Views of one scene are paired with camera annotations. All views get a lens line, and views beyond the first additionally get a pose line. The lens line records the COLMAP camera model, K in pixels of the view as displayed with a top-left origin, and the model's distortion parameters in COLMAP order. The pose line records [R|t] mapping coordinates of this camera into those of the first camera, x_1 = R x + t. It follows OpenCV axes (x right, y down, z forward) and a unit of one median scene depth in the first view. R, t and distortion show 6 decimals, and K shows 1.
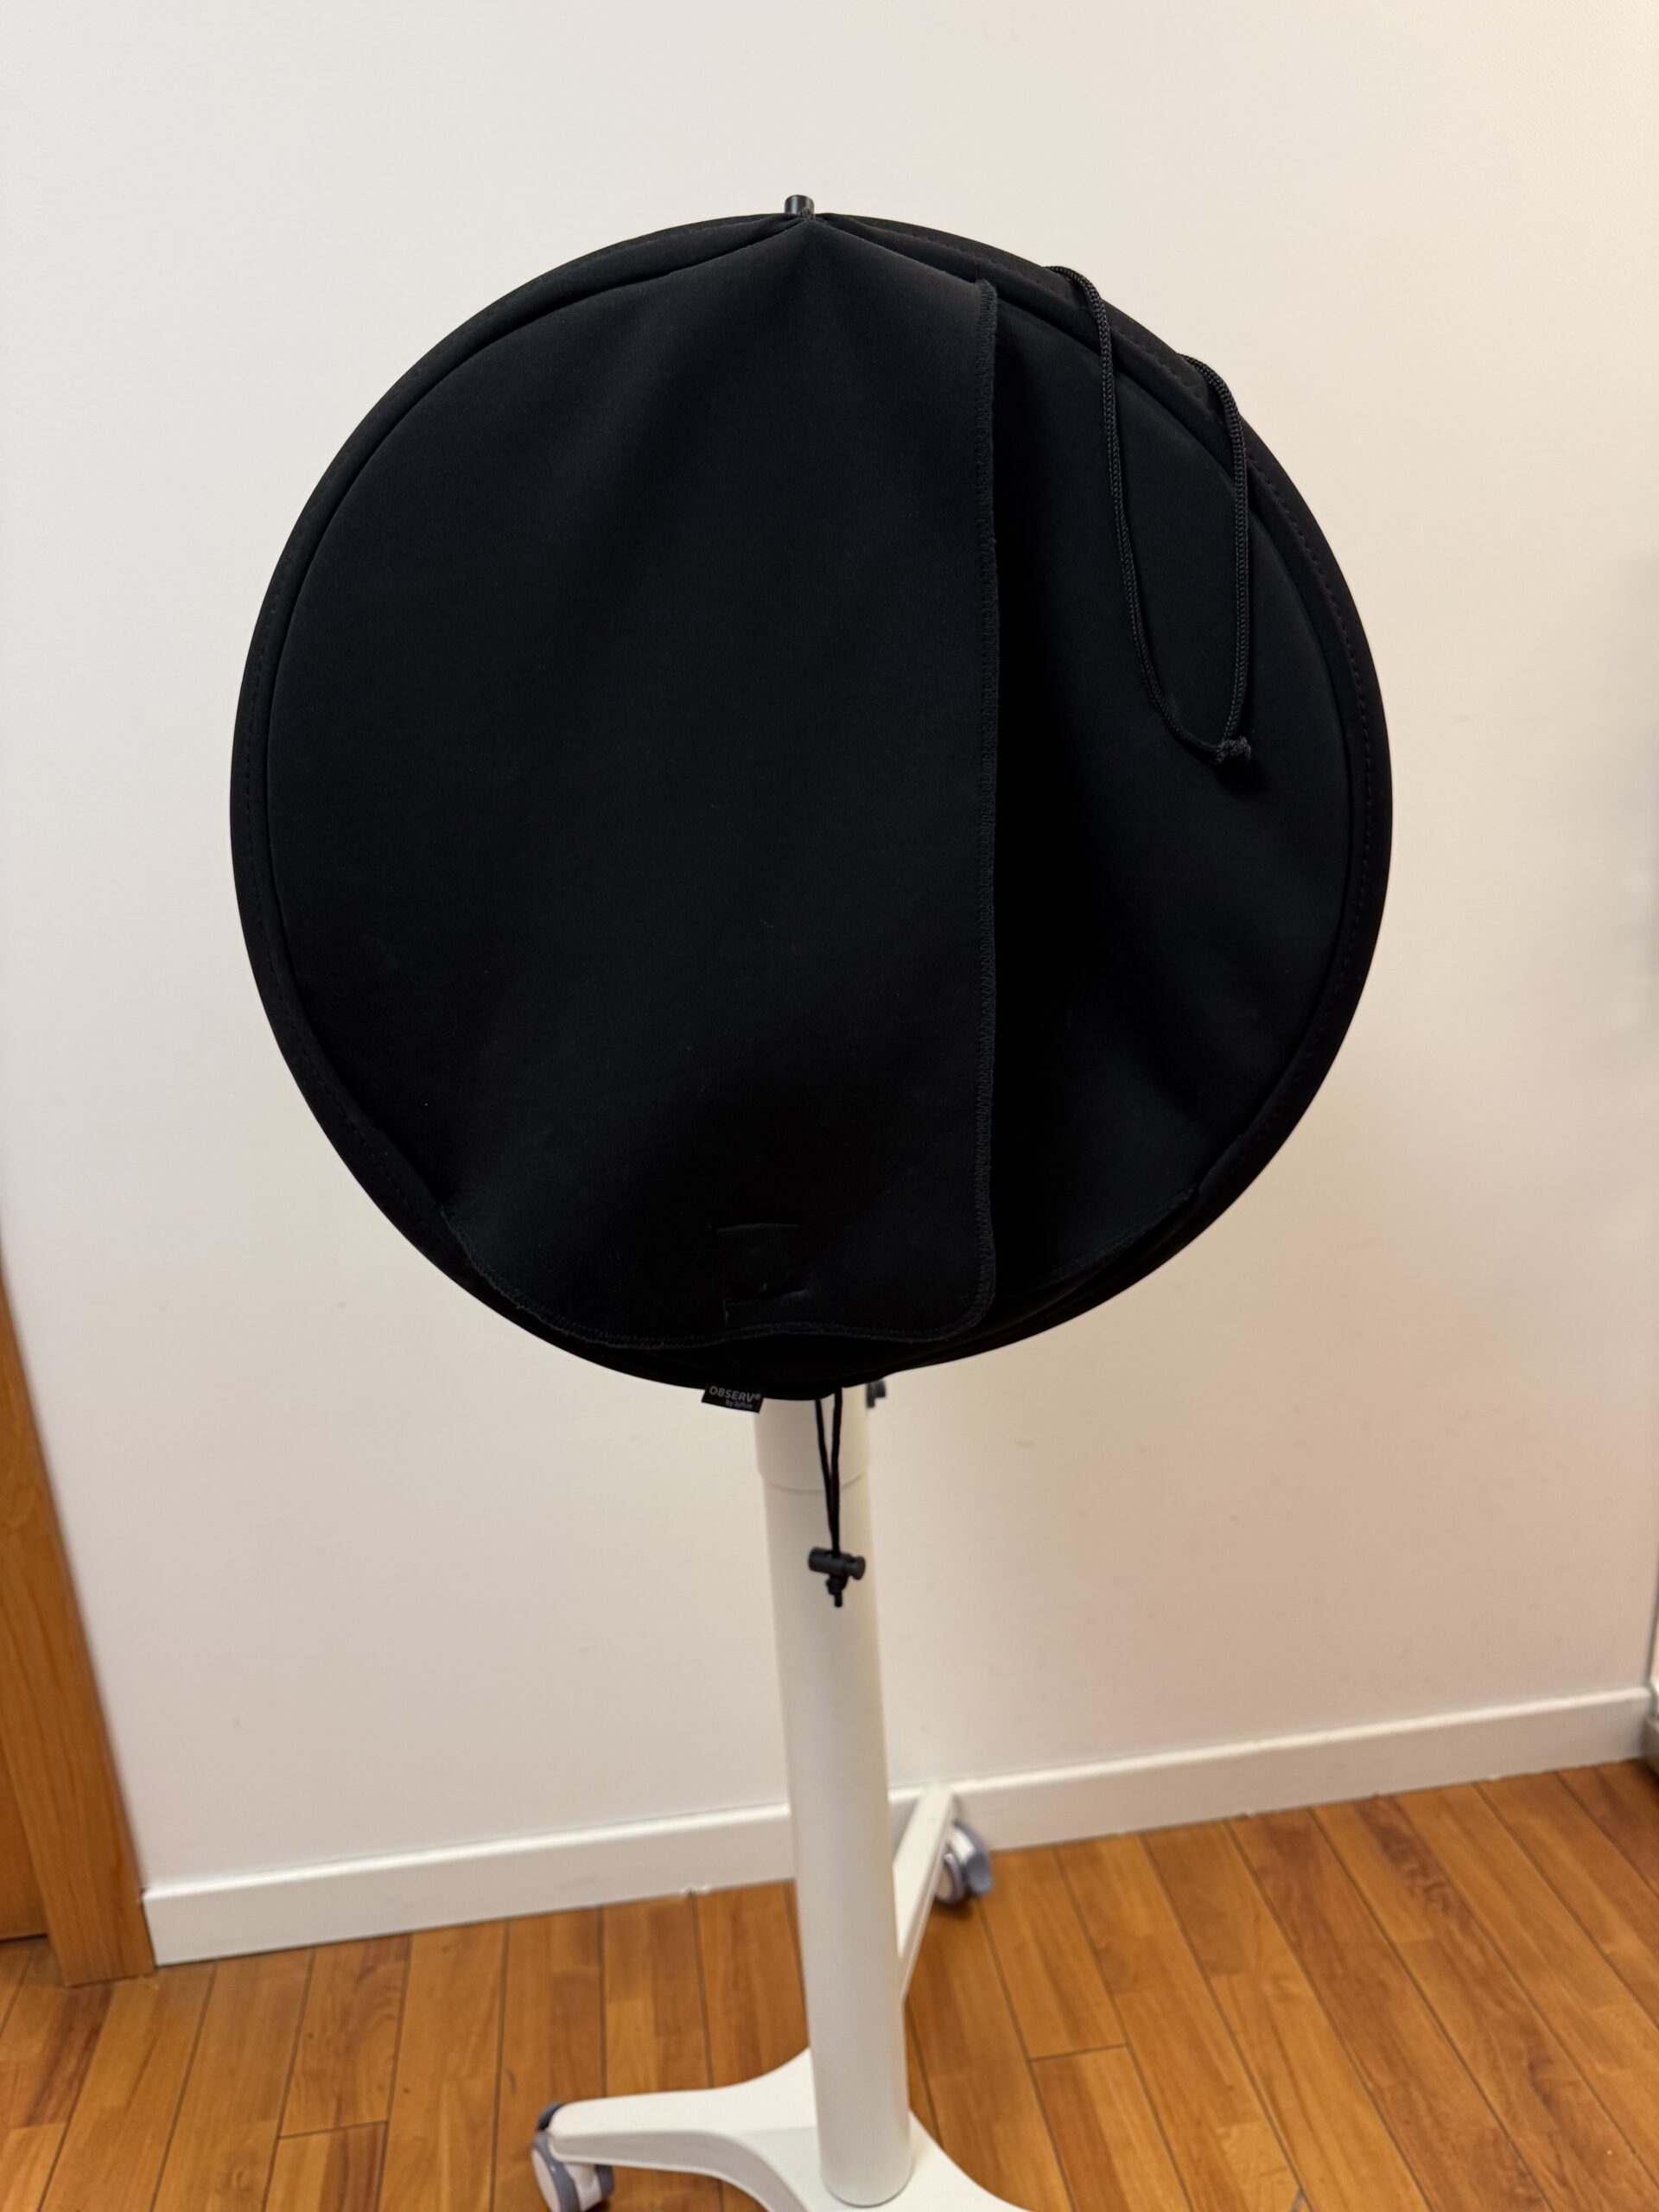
lens RADIAL K [[1622.2, 0, 847.2], [0, 1622.2, 1129.1], [0, 0, 1]] dist [-0.006626, -0.001242]
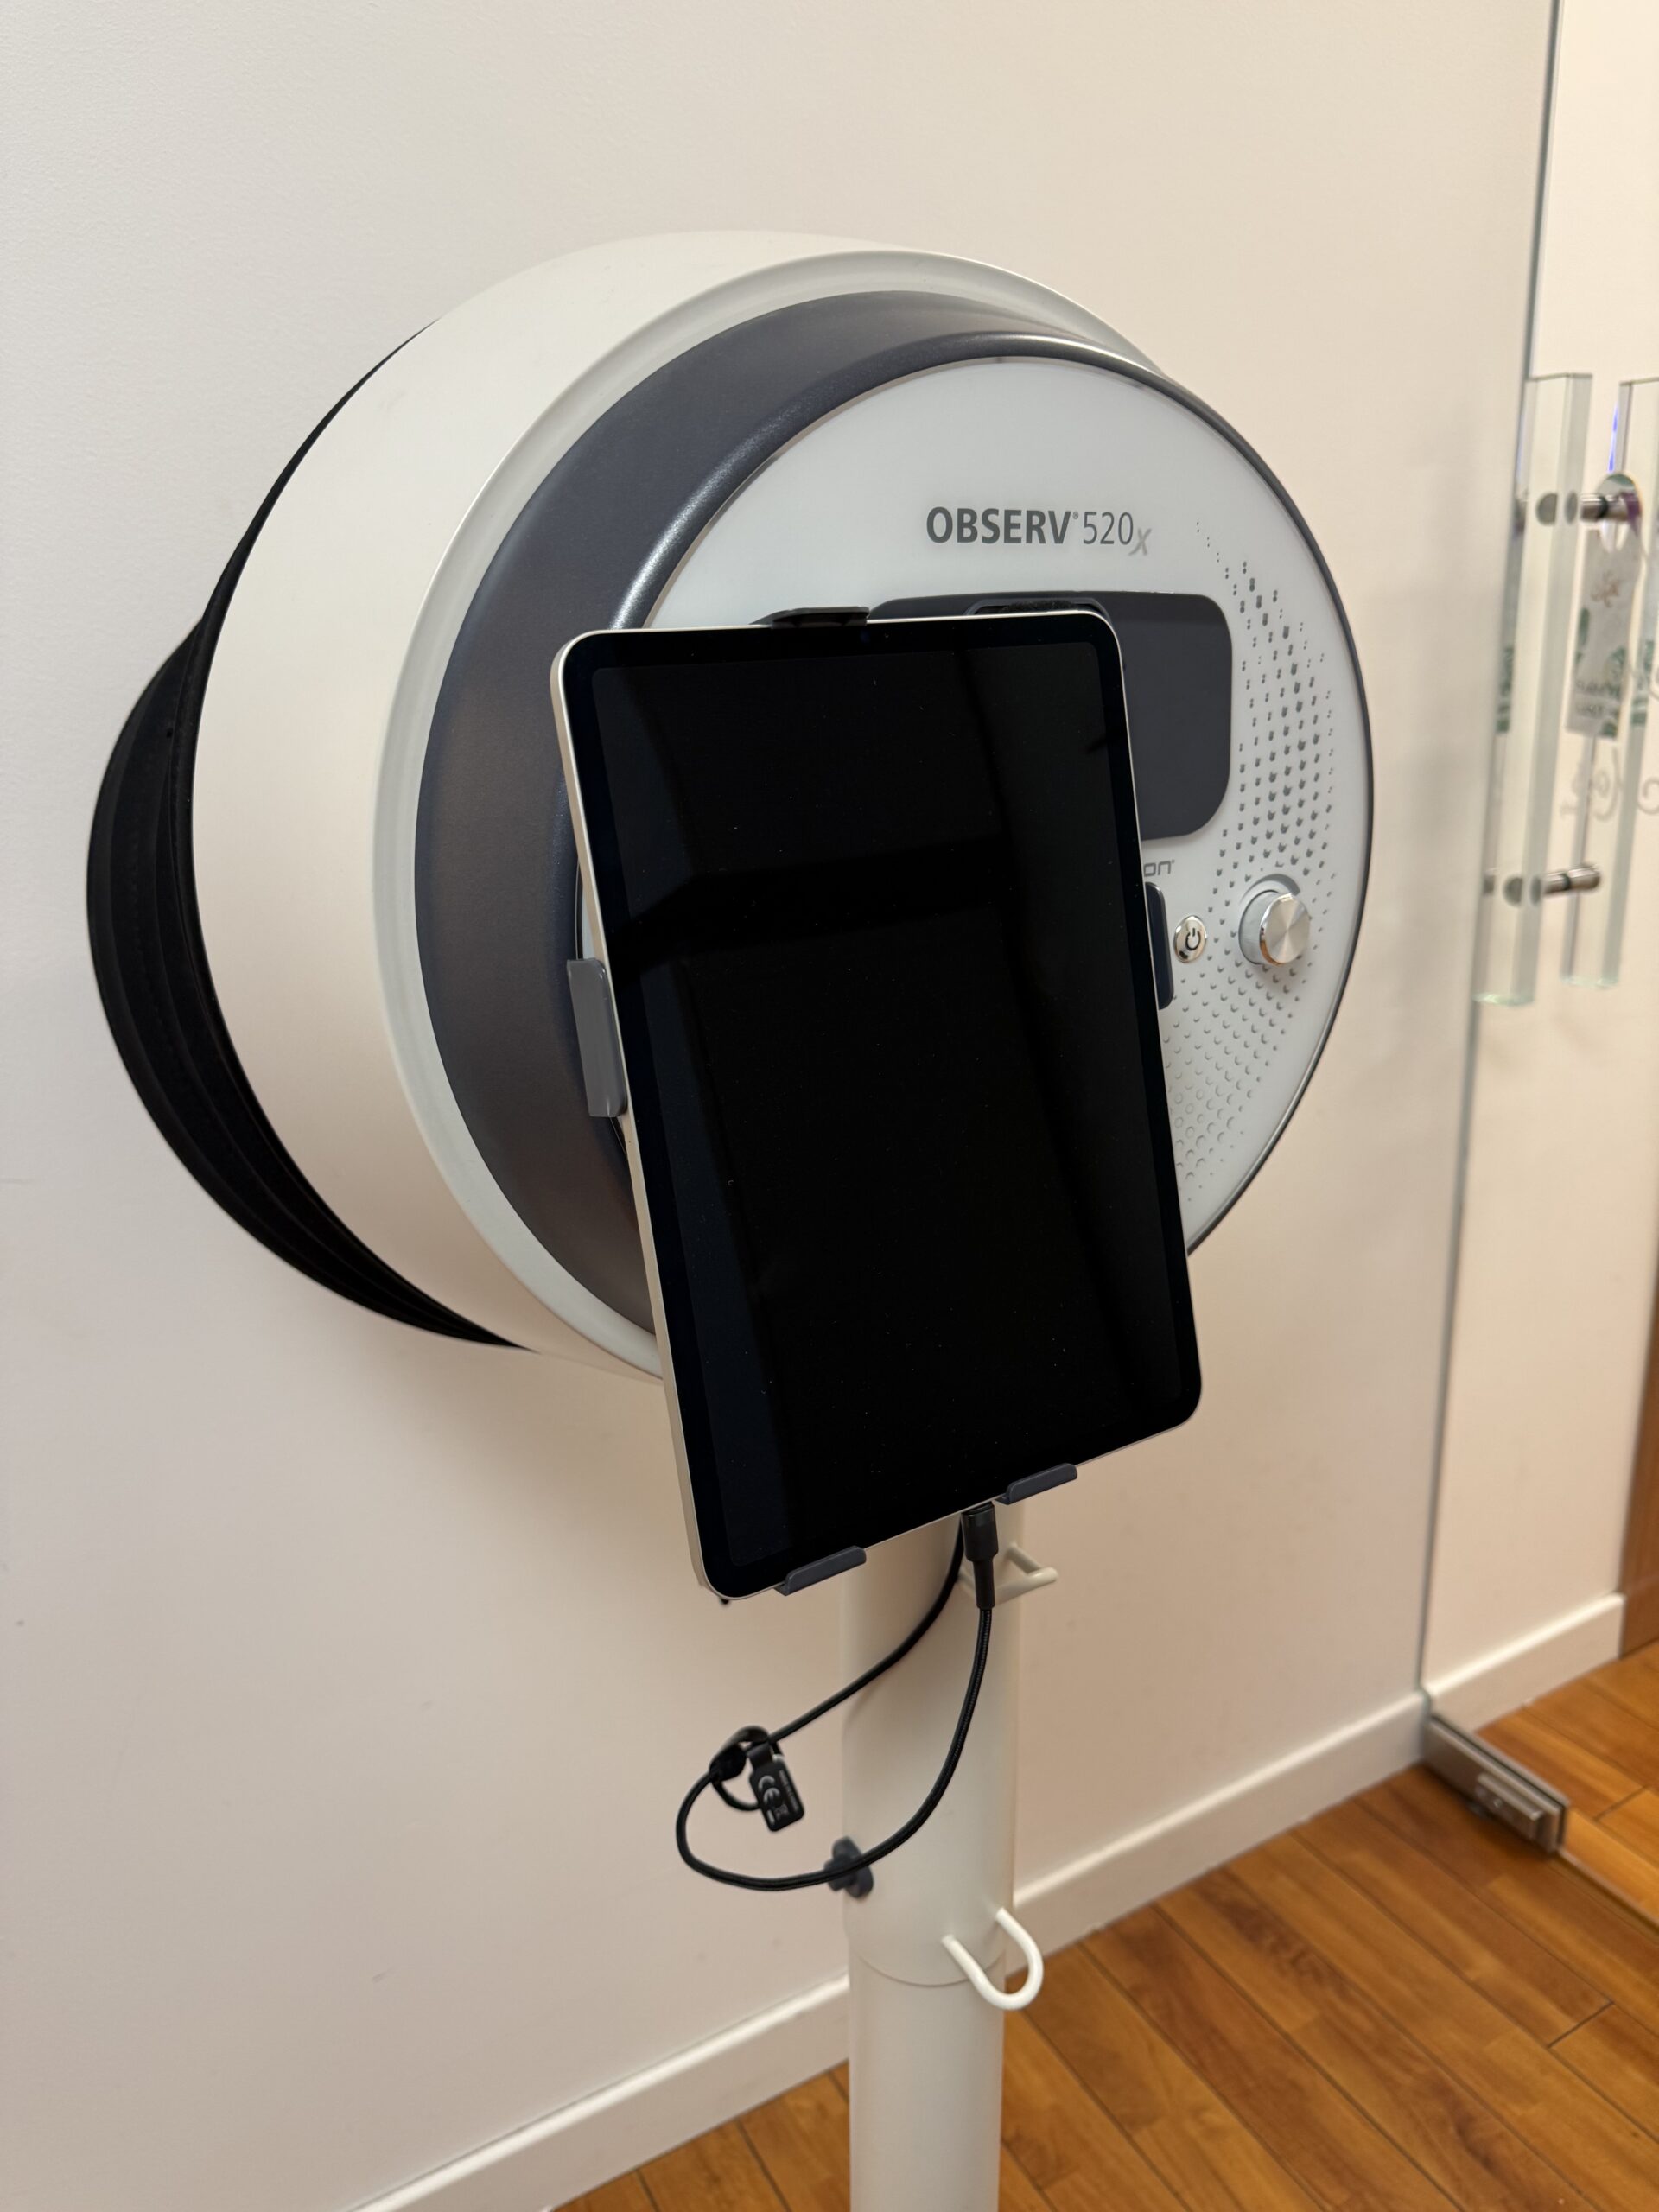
lens RADIAL K [[1622.2, 0, 847.2], [0, 1622.2, 1129.1], [0, 0, 1]] dist [-0.006626, -0.001242]
pose [[0.932556, -0.112360, 0.343095, -0.179355], [0.116407, 0.993162, 0.008847, -0.069197], [-0.341743, 0.031688, 0.939259, 0.180381]]
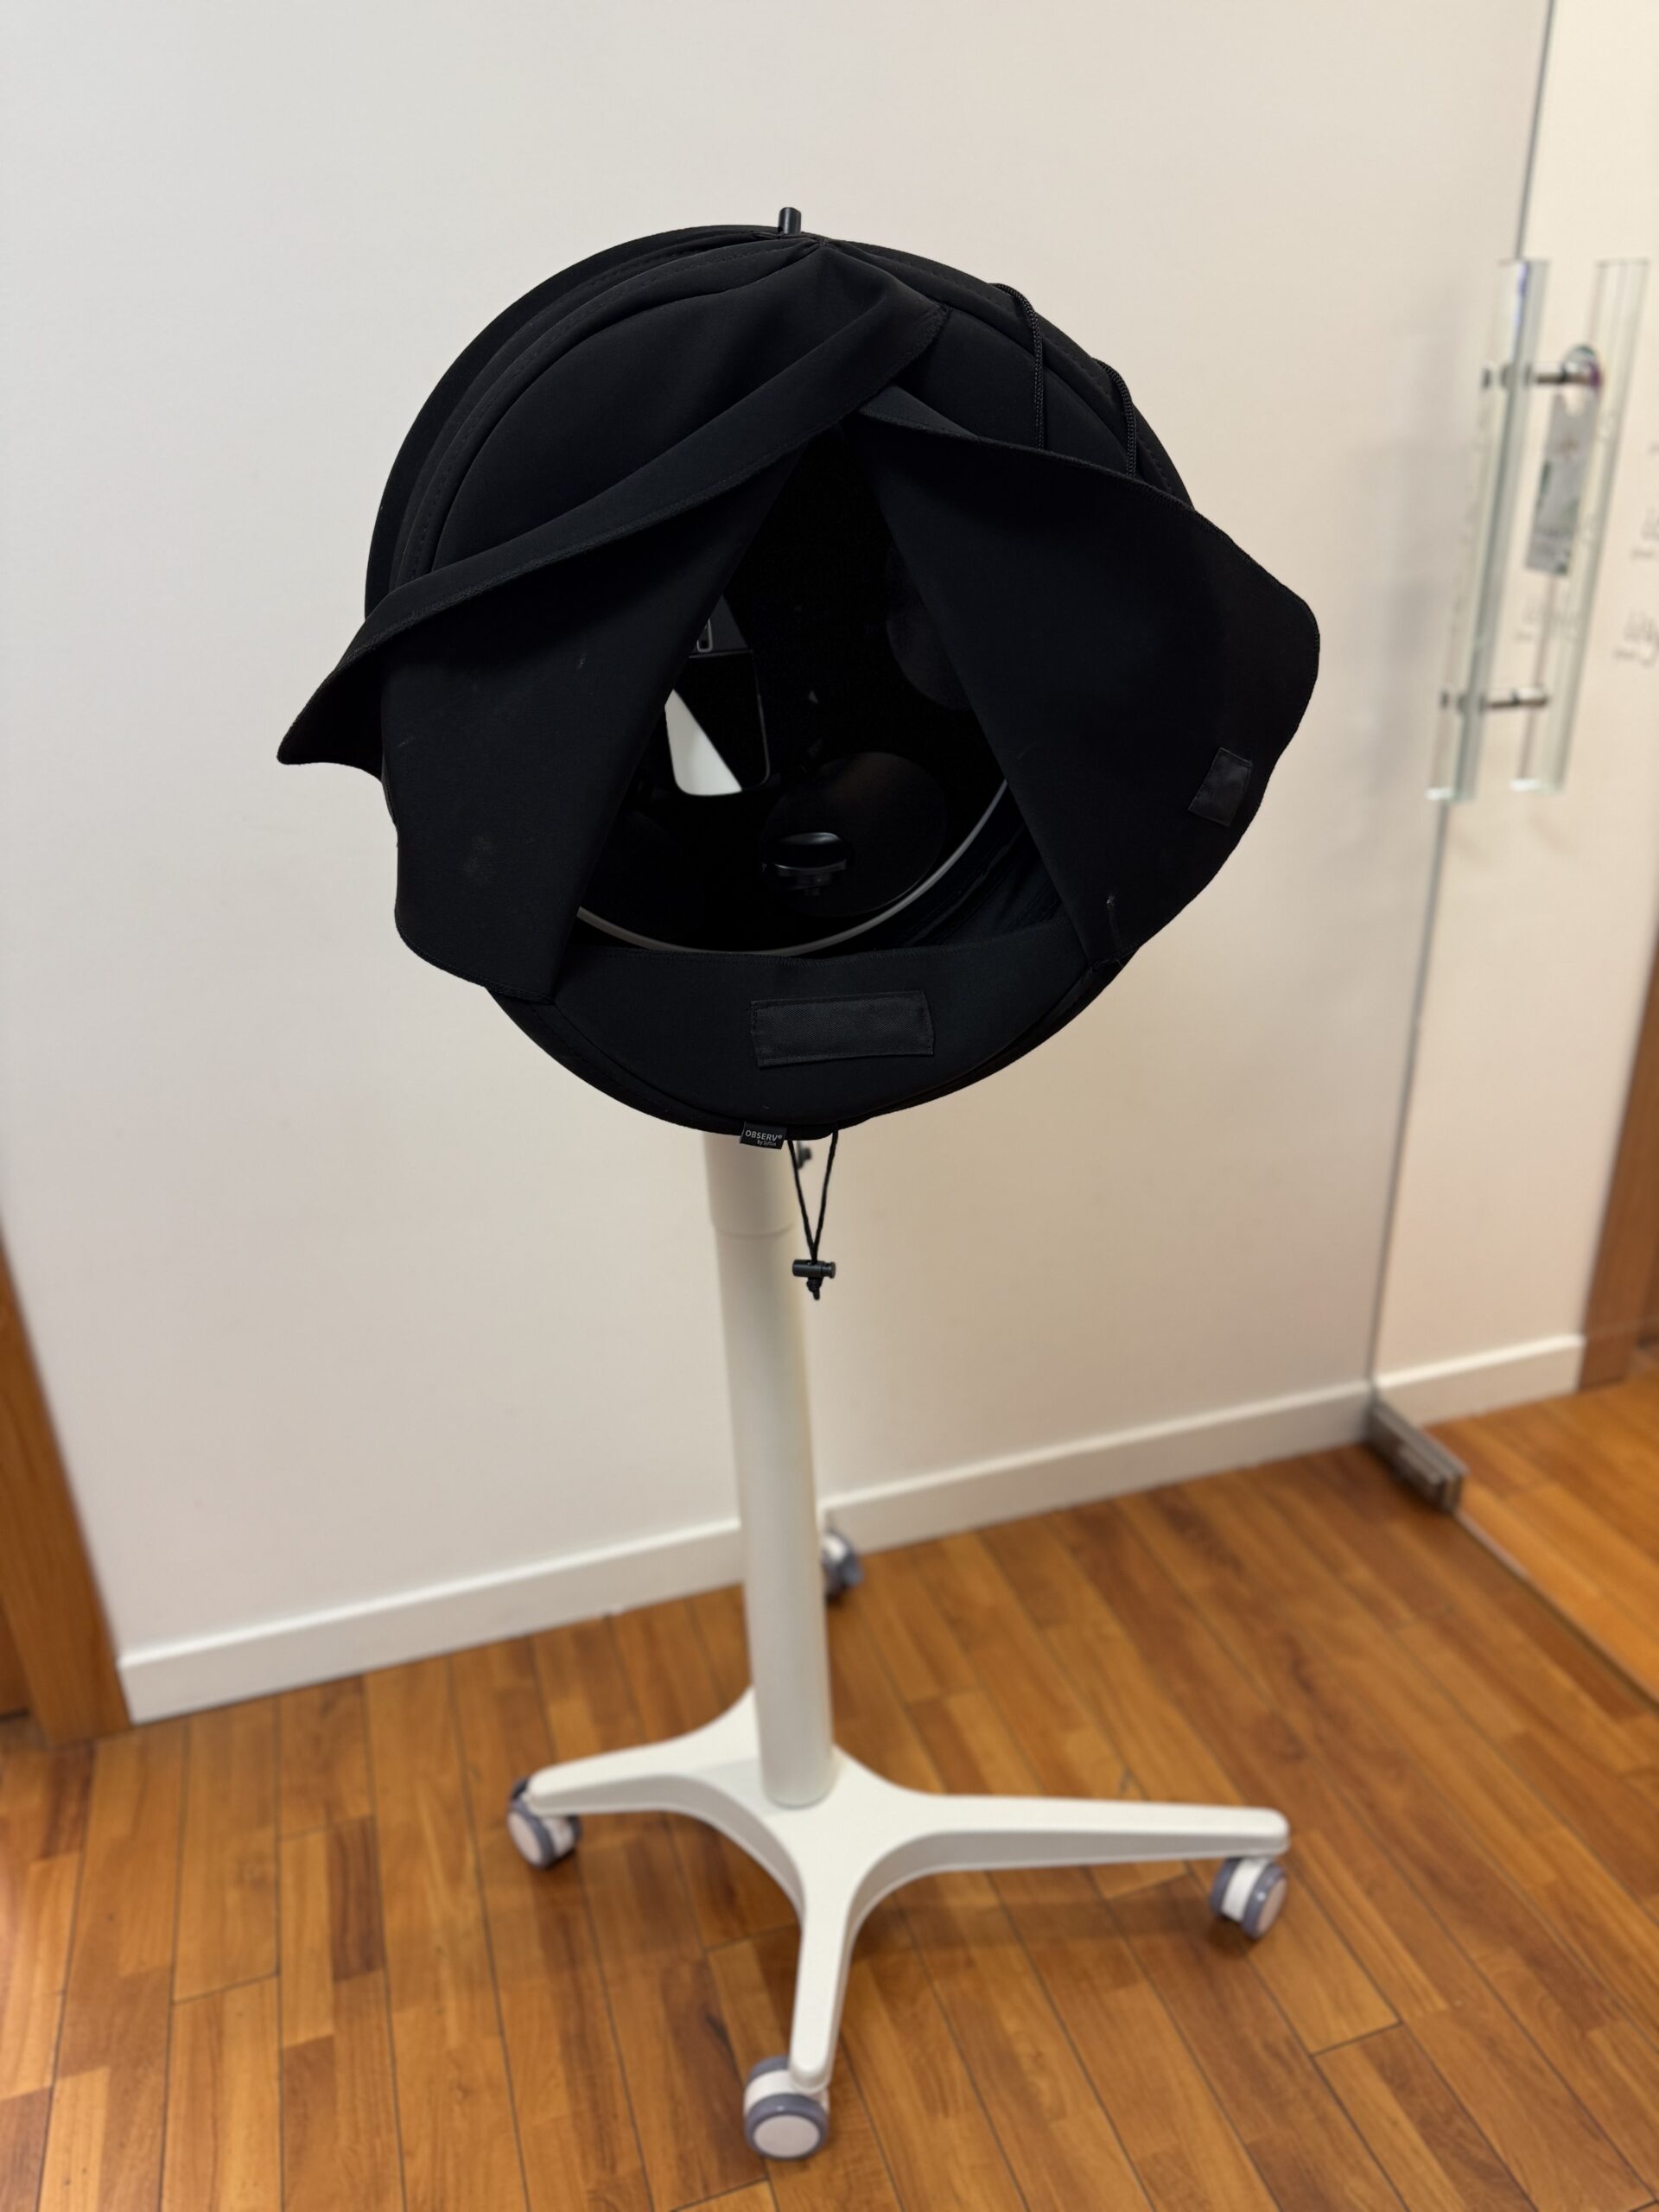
lens RADIAL K [[1608.7, 0, 839.4], [0, 1608.7, 1120.0], [0, 0, 1]] dist [0.007924, 0.004552]
pose [[0.986396, -0.054424, 0.155118, -0.099767], [0.039824, 0.994611, 0.095723, 0.013624], [-0.159492, -0.088244, 0.983247, -0.150673]]
